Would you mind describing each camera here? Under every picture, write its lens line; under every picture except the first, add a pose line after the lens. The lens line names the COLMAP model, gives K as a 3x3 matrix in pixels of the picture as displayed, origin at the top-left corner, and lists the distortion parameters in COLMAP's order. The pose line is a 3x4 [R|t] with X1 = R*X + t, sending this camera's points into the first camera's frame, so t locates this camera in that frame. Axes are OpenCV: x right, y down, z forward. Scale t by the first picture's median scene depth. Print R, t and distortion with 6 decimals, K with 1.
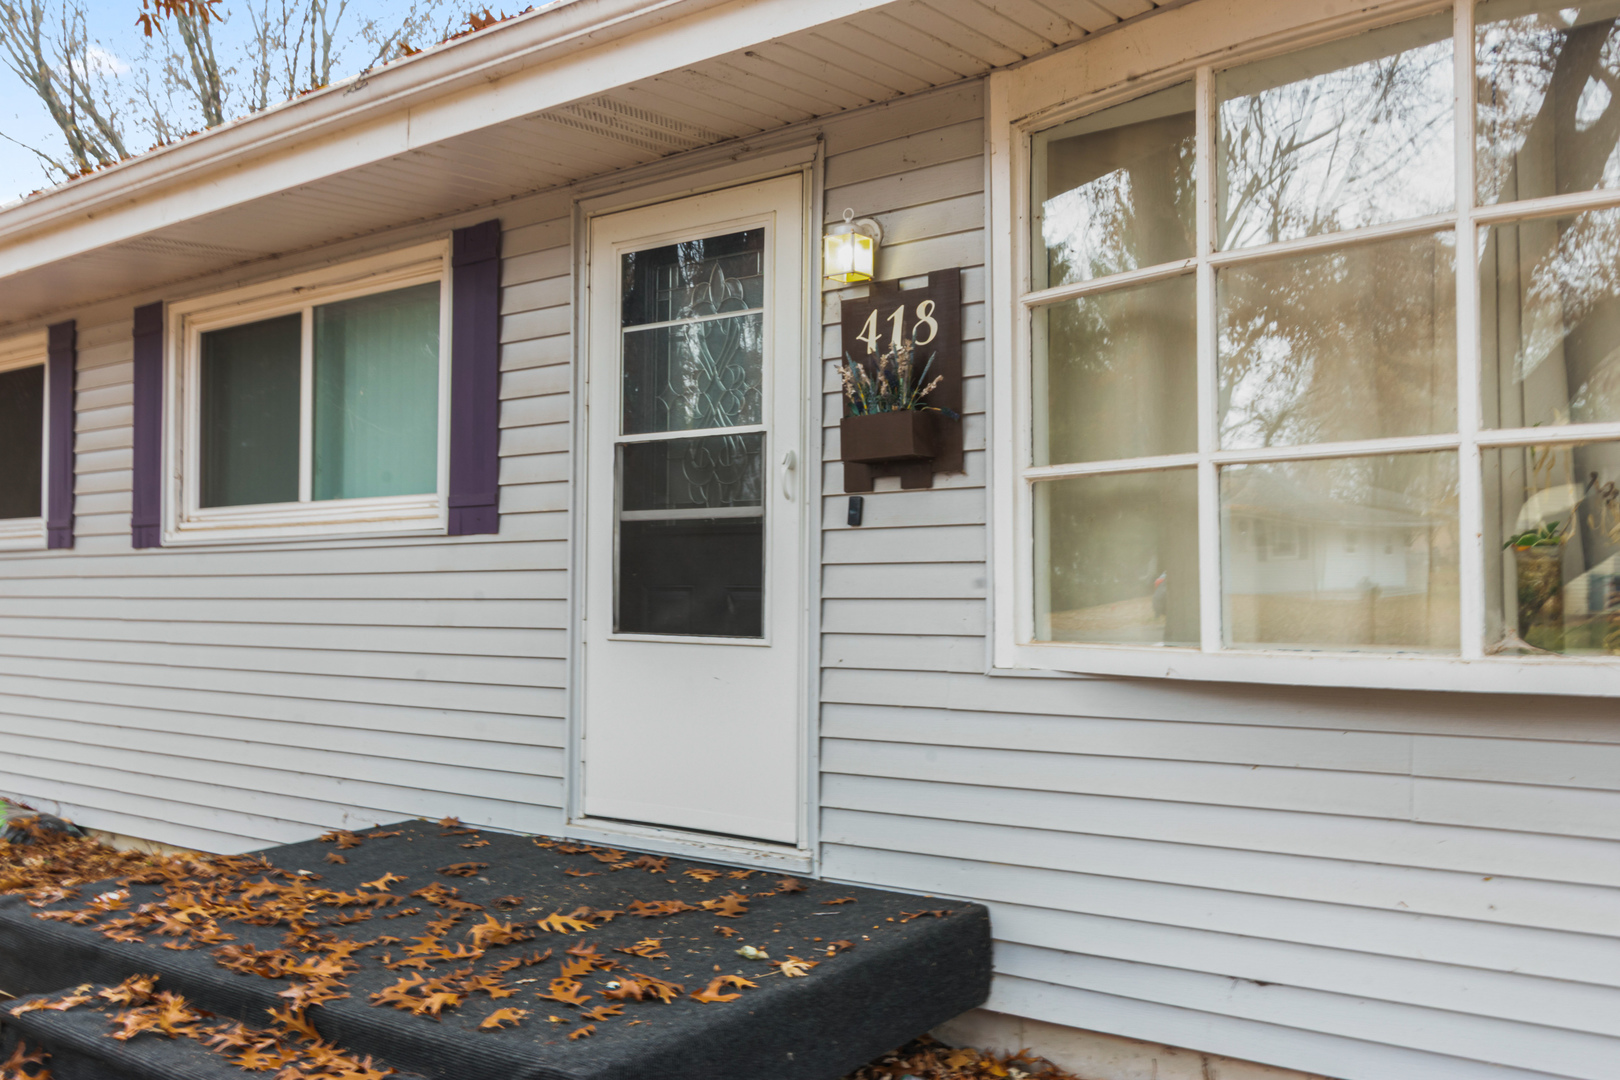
lens RADIAL K [[1373.7, 0, 810.0], [0, 1373.7, 540.0], [0, 0, 1]] dist [0.000100, 0.000768]
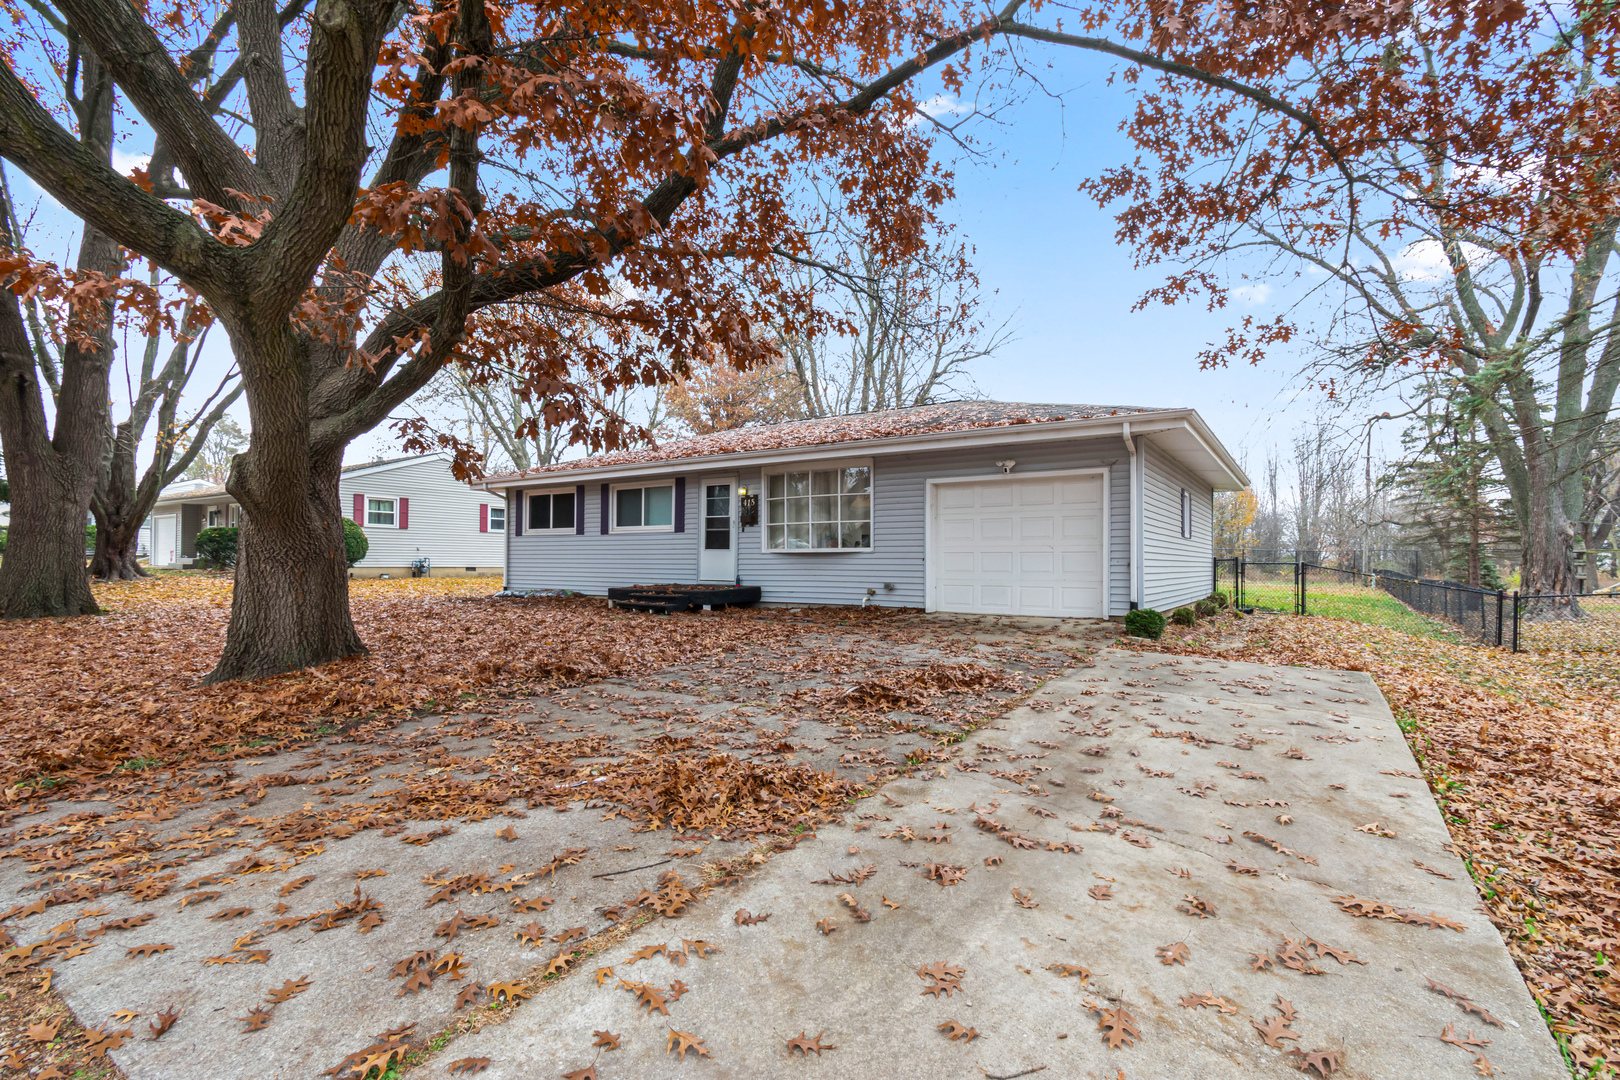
lens RADIAL K [[737.4, 0, 810.0], [0, 737.4, 540.0], [0, 0, 1]] dist [-0.001636, -0.000130]
pose [[0.999297, 0.006164, 0.036981, 0.196522], [-0.006558, 0.999923, 0.010530, -0.009318], [-0.036913, -0.010765, 0.999260, -2.239603]]
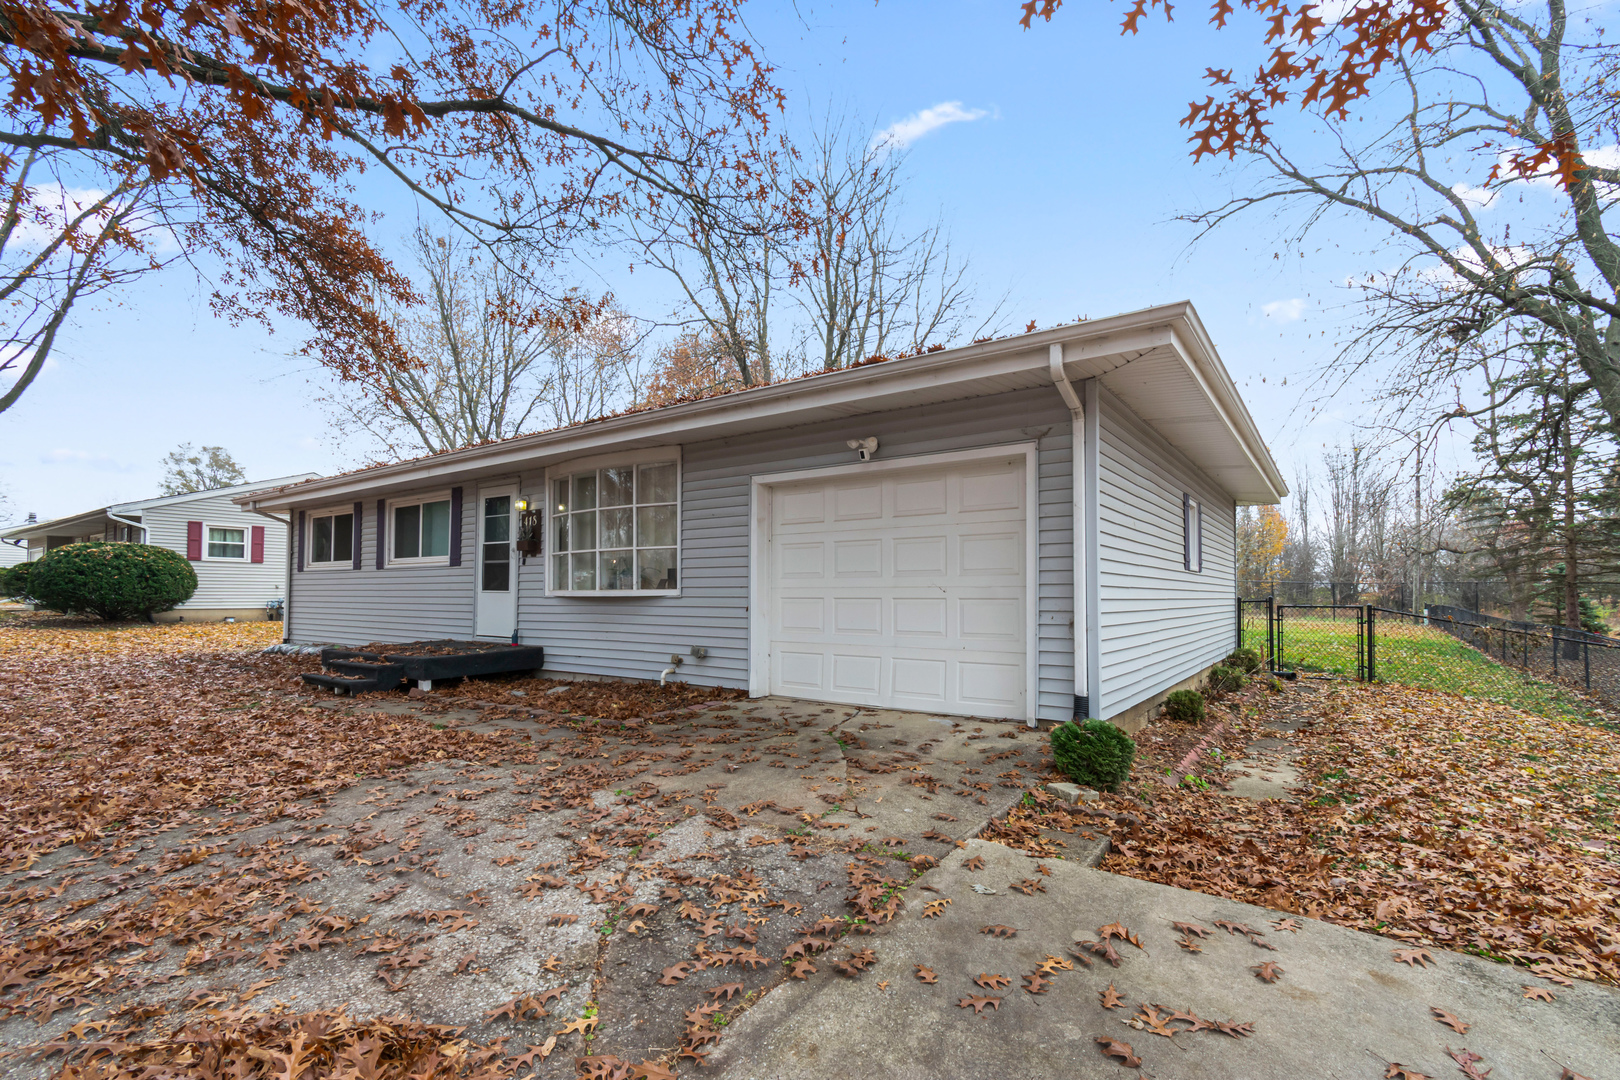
lens RADIAL K [[733.7, 0, 803.4], [0, 733.7, 563.9], [0, 0, 1]] dist [0.002836, 0.000201]
pose [[0.999989, 0.001768, 0.004264, 0.813842], [-0.001764, 0.999998, -0.000903, -0.011707], [-0.004265, 0.000896, 0.999991, -1.211153]]
